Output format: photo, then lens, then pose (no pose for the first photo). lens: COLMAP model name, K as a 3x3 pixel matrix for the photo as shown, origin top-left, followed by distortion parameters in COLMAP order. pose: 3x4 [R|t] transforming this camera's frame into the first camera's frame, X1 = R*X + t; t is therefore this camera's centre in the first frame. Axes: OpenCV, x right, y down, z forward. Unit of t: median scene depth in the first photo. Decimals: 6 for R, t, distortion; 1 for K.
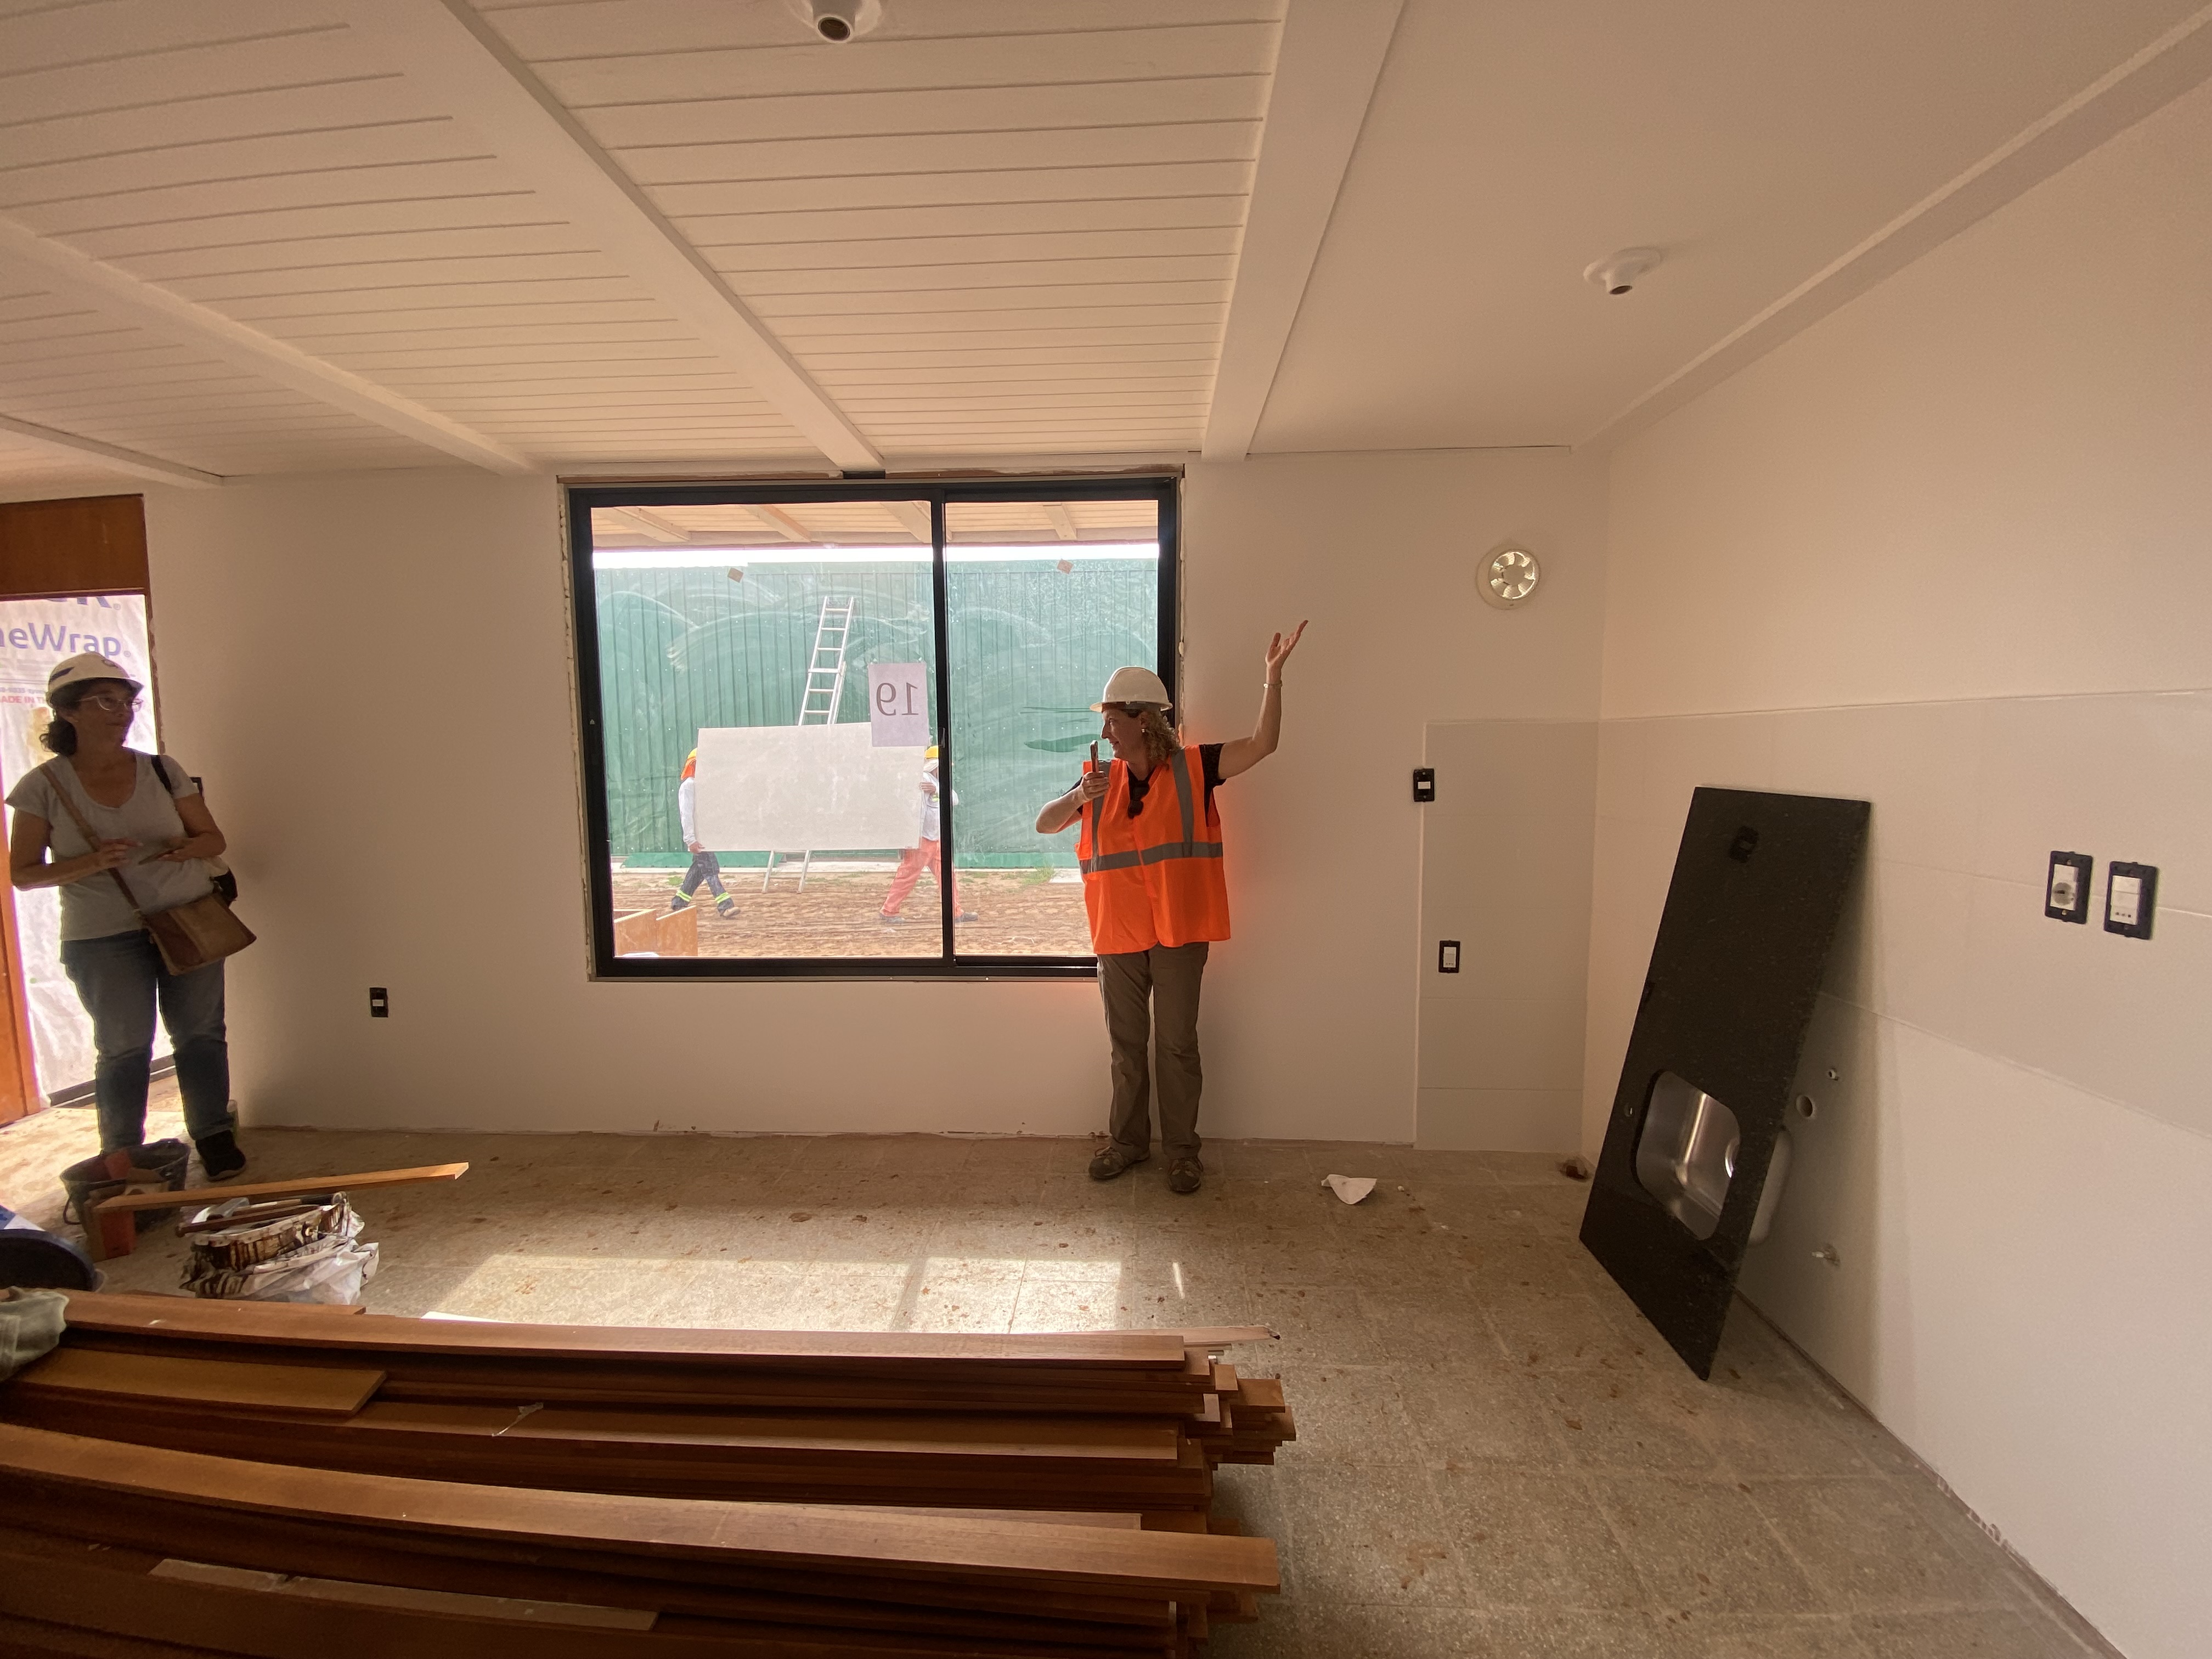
lens RADIAL K [[884.6, 0, 1106.0], [0, 884.6, 829.5], [0, 0, 1]] dist [-0.000821, -0.015644]
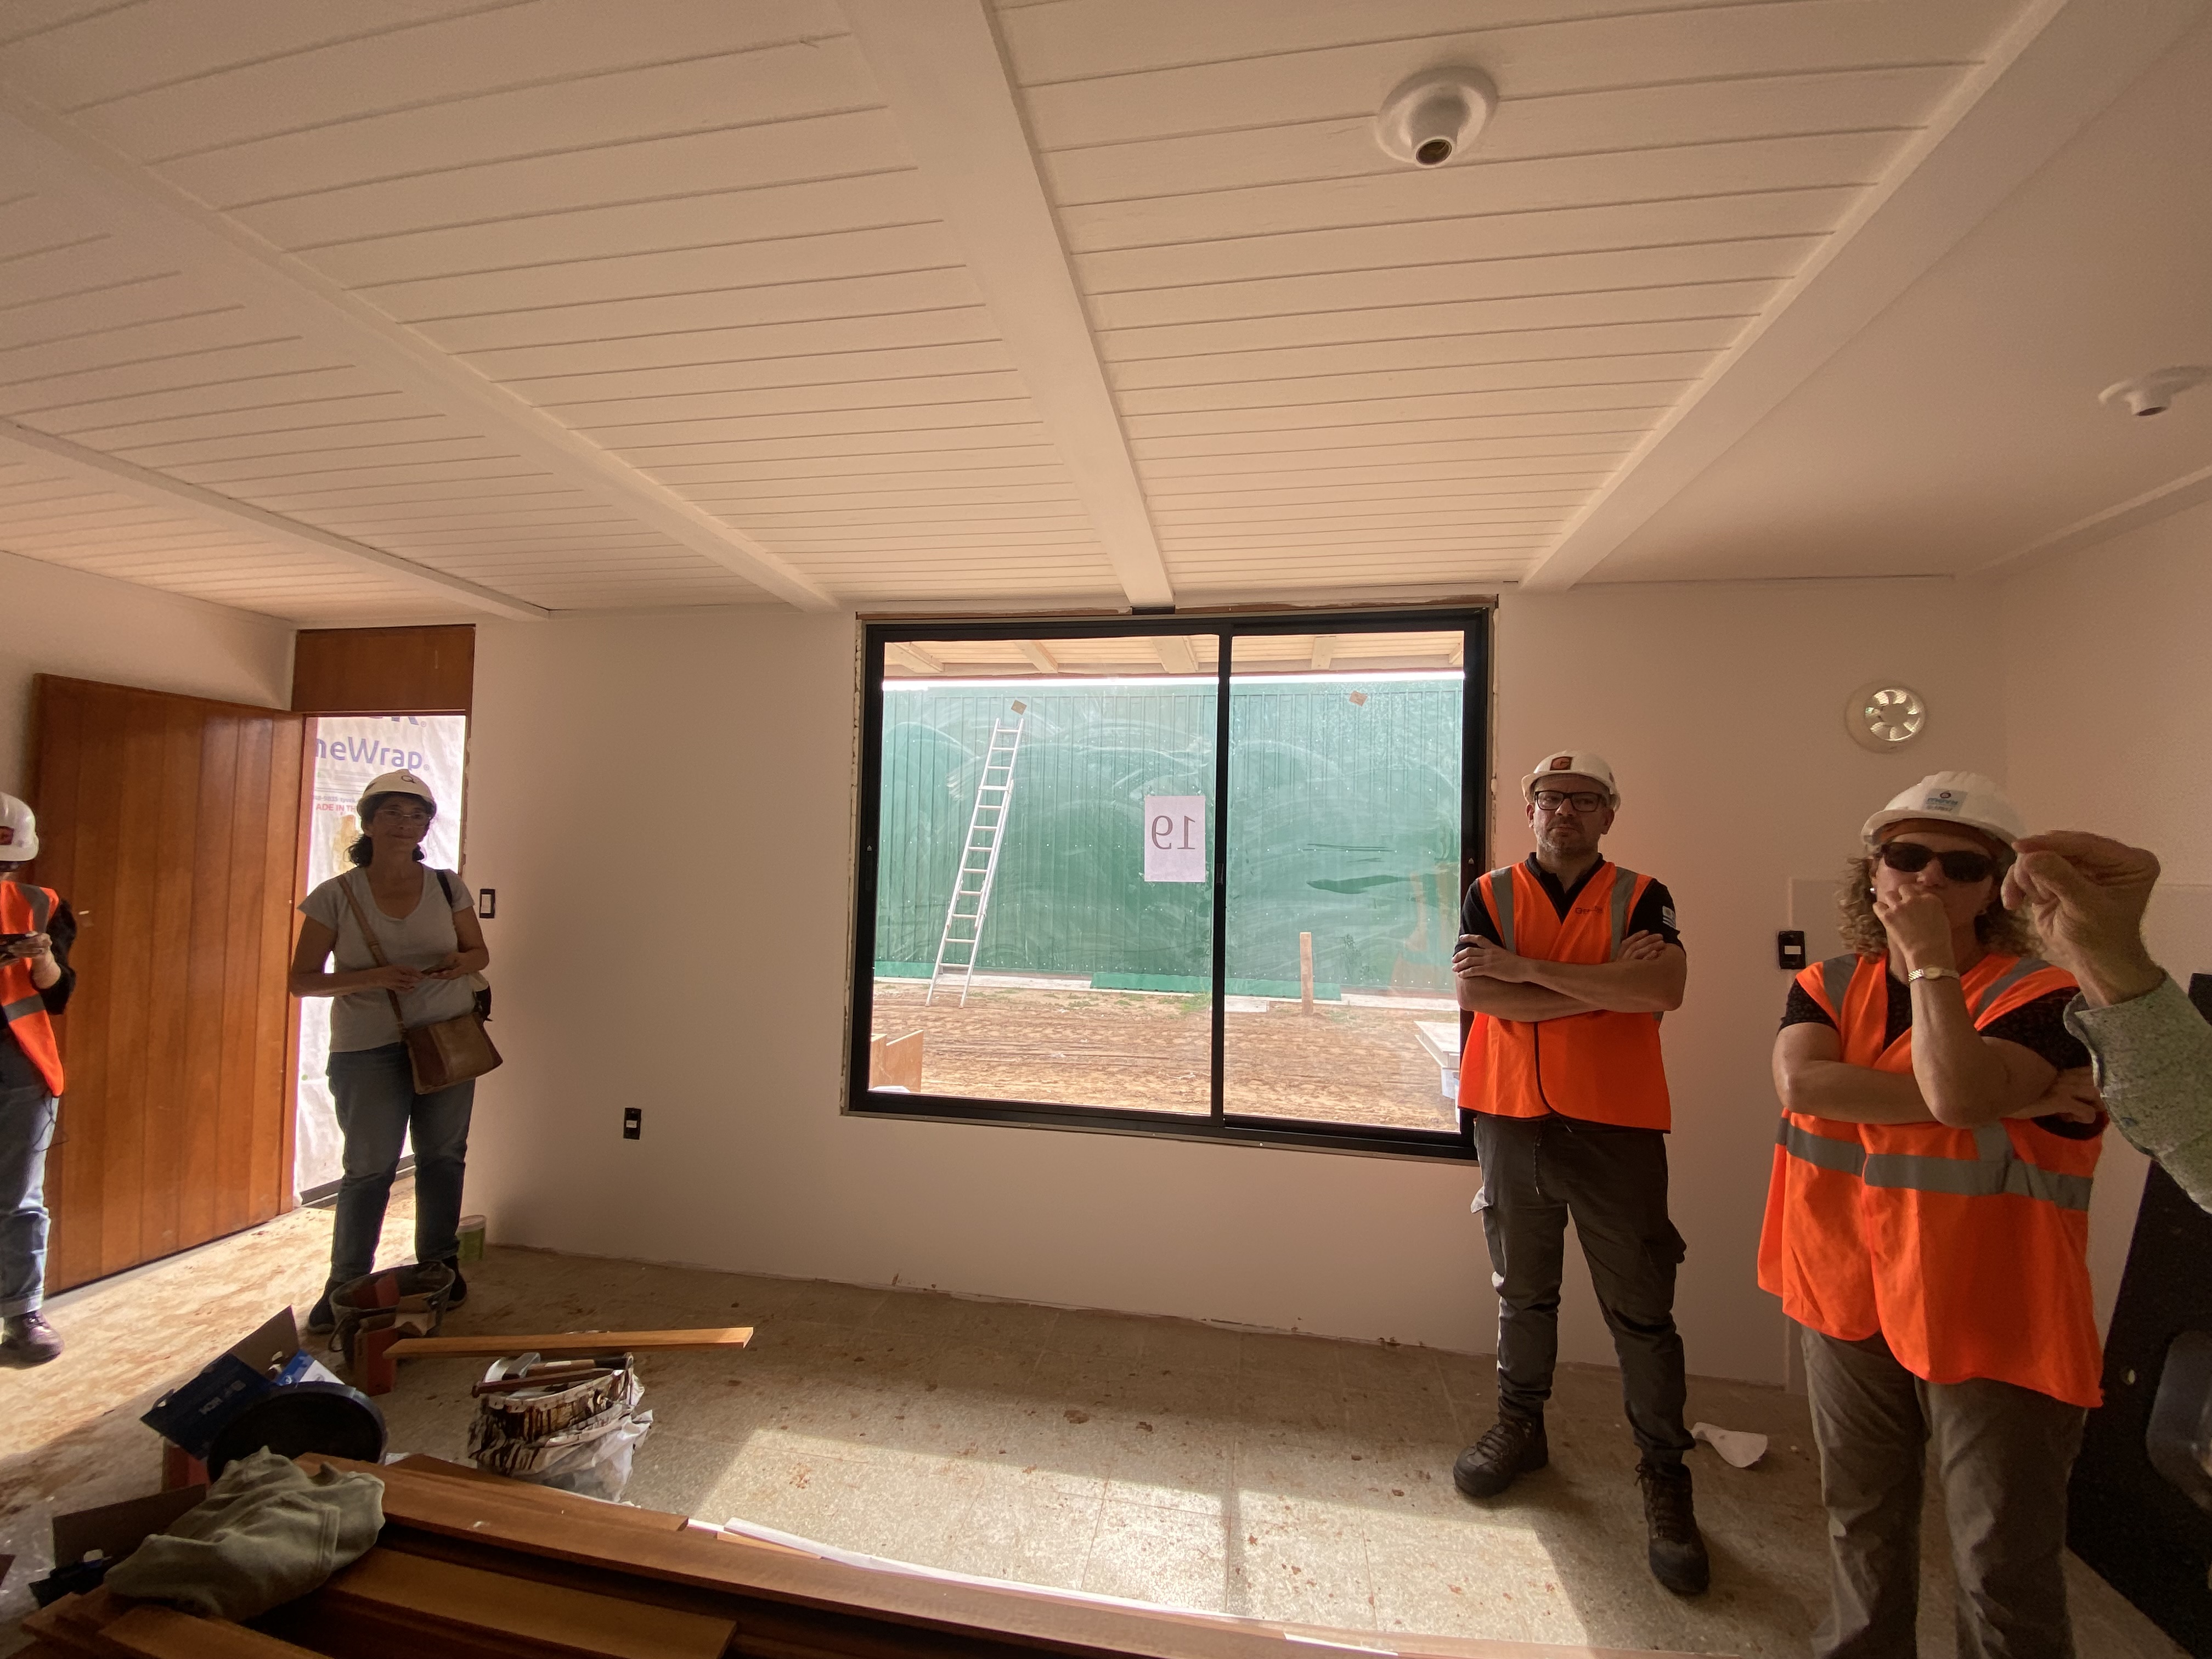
lens RADIAL K [[900.9, 0, 1143.5], [0, 900.9, 828.3], [0, 0, 1]] dist [0.018671, -0.028341]
pose [[0.990143, 0.021491, -0.138401, -0.142956], [-0.040481, 0.989895, -0.135900, -0.018885], [0.134082, 0.140163, 0.981008, 0.035983]]
